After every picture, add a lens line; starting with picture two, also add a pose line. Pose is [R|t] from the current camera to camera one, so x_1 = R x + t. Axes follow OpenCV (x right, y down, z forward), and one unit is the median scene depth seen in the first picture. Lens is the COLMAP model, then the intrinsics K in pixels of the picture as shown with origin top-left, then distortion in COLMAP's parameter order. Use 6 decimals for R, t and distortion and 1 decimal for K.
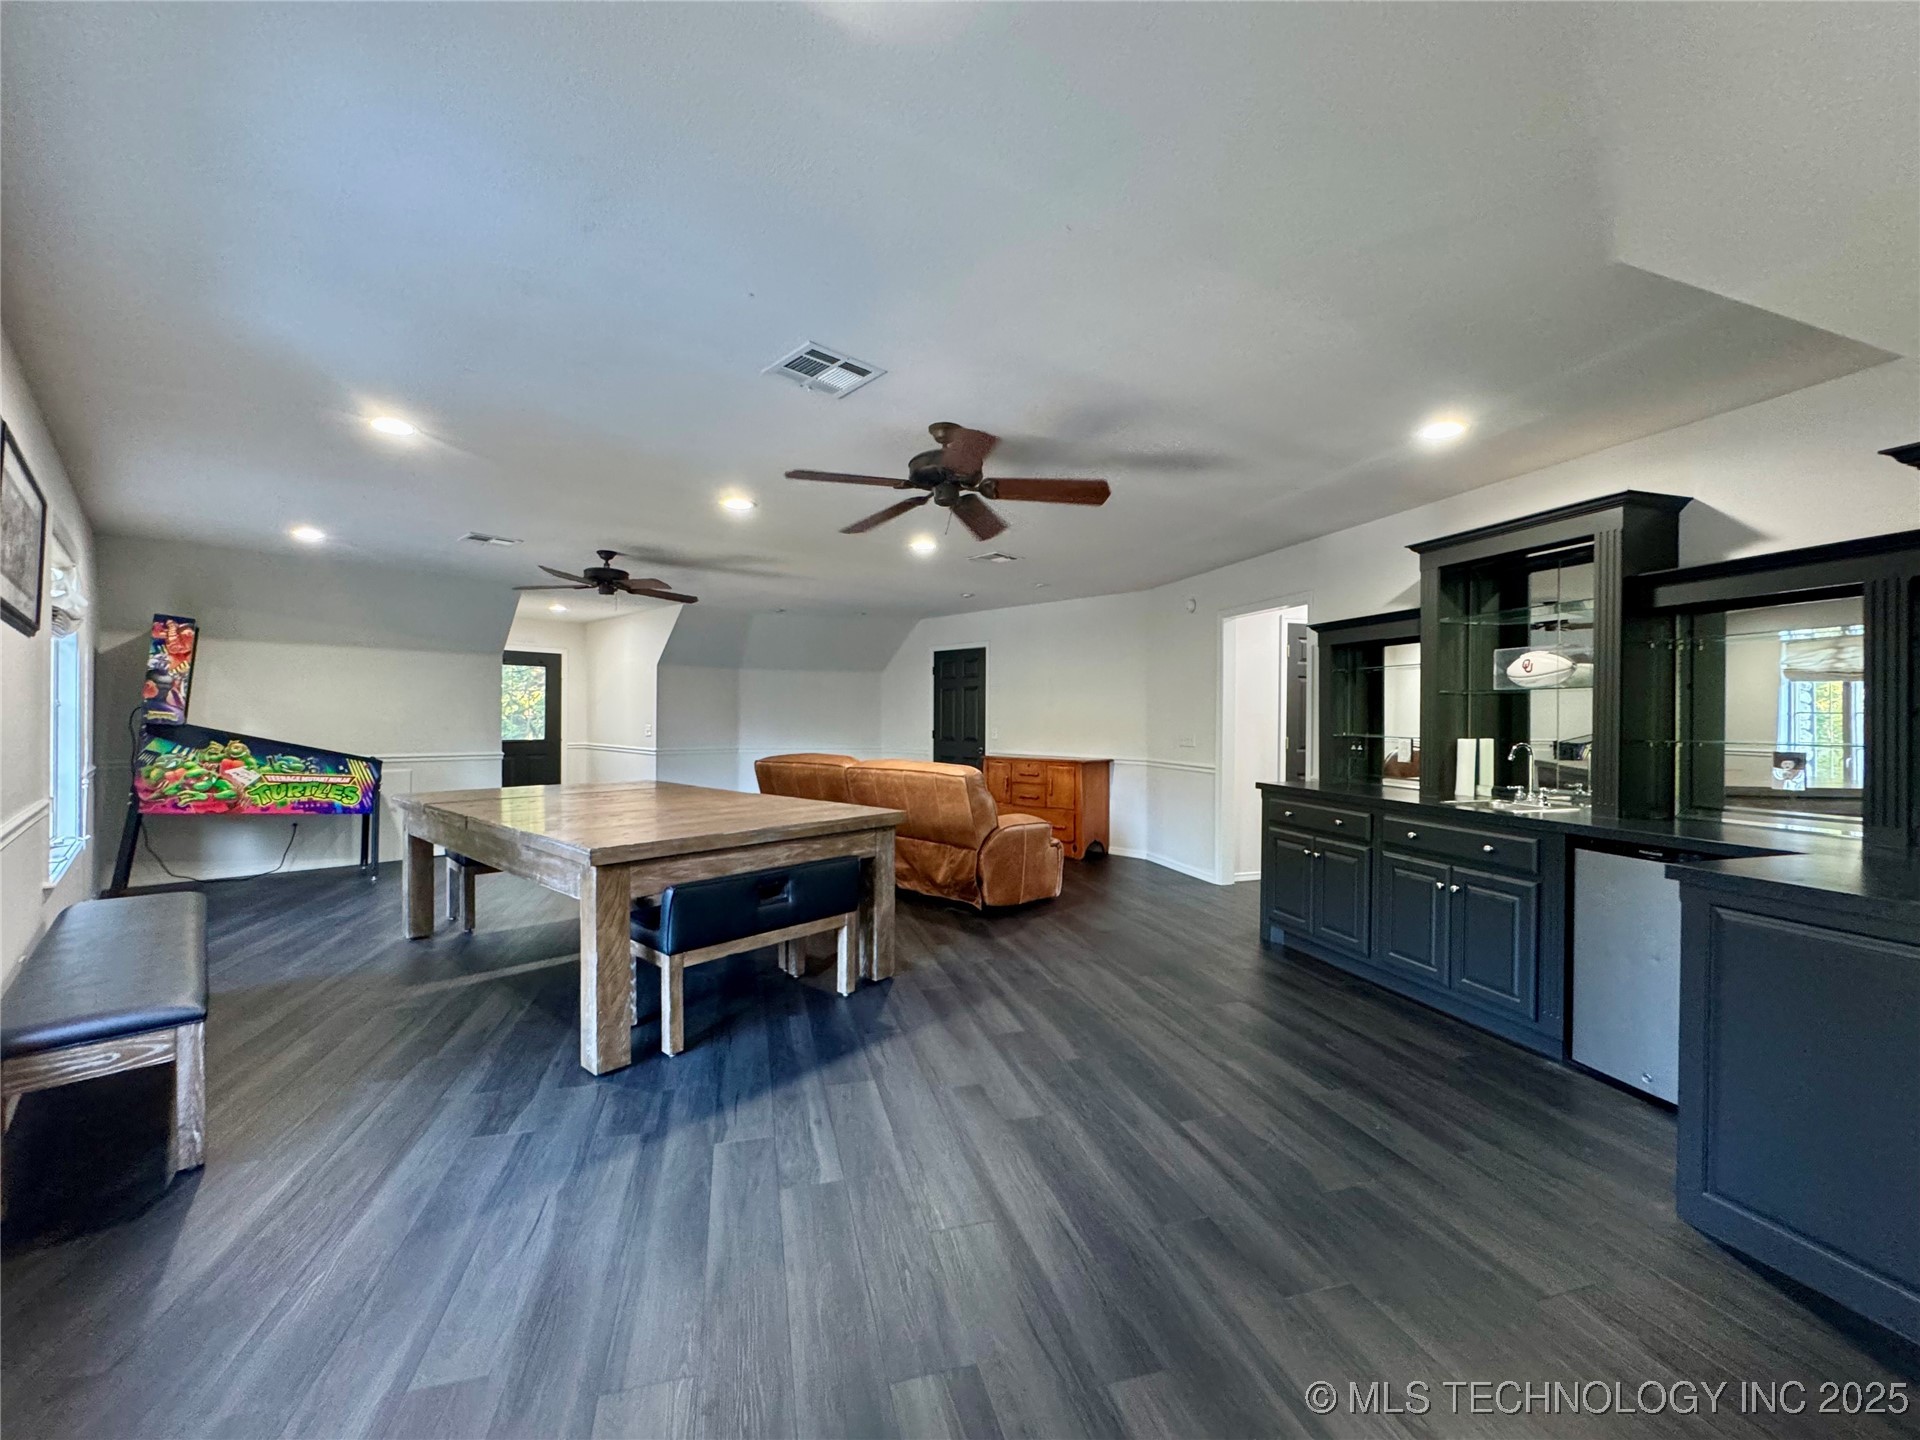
lens RADIAL K [[768.2, 0, 960.0], [0, 768.2, 720.0], [0, 0, 1]] dist [-0.003282, 0.000097]
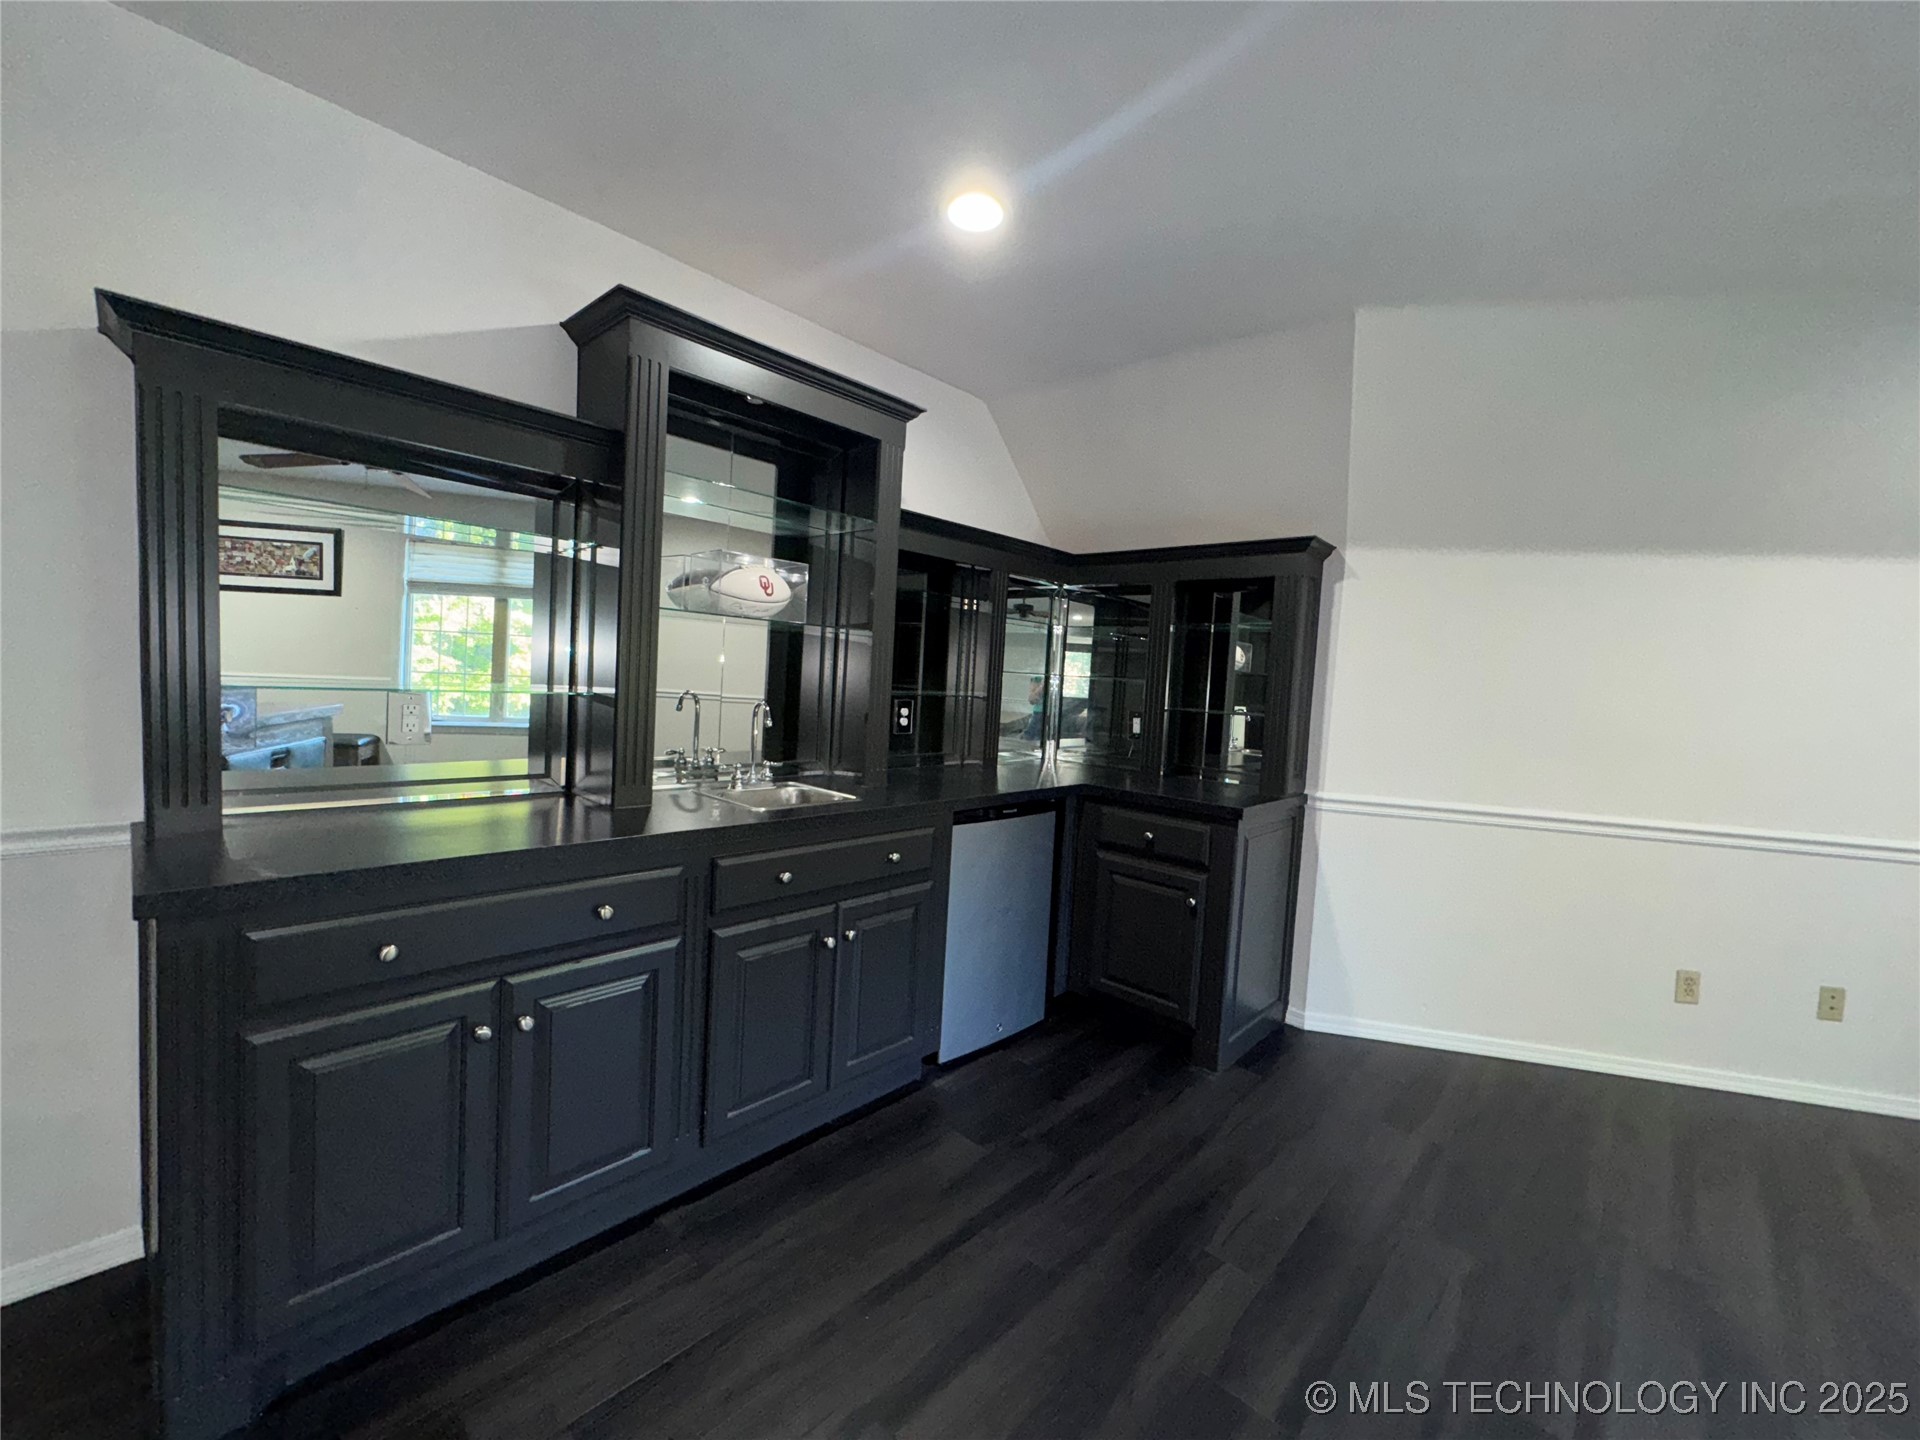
lens RADIAL K [[768.2, 0, 960.0], [0, 768.2, 720.0], [0, 0, 1]] dist [-0.003282, 0.000097]
pose [[-0.519213, -0.091873, 0.849693, 0.069671], [-0.064288, 0.995587, 0.068364, -0.008814], [-0.852224, -0.019130, -0.522828, 1.264102]]
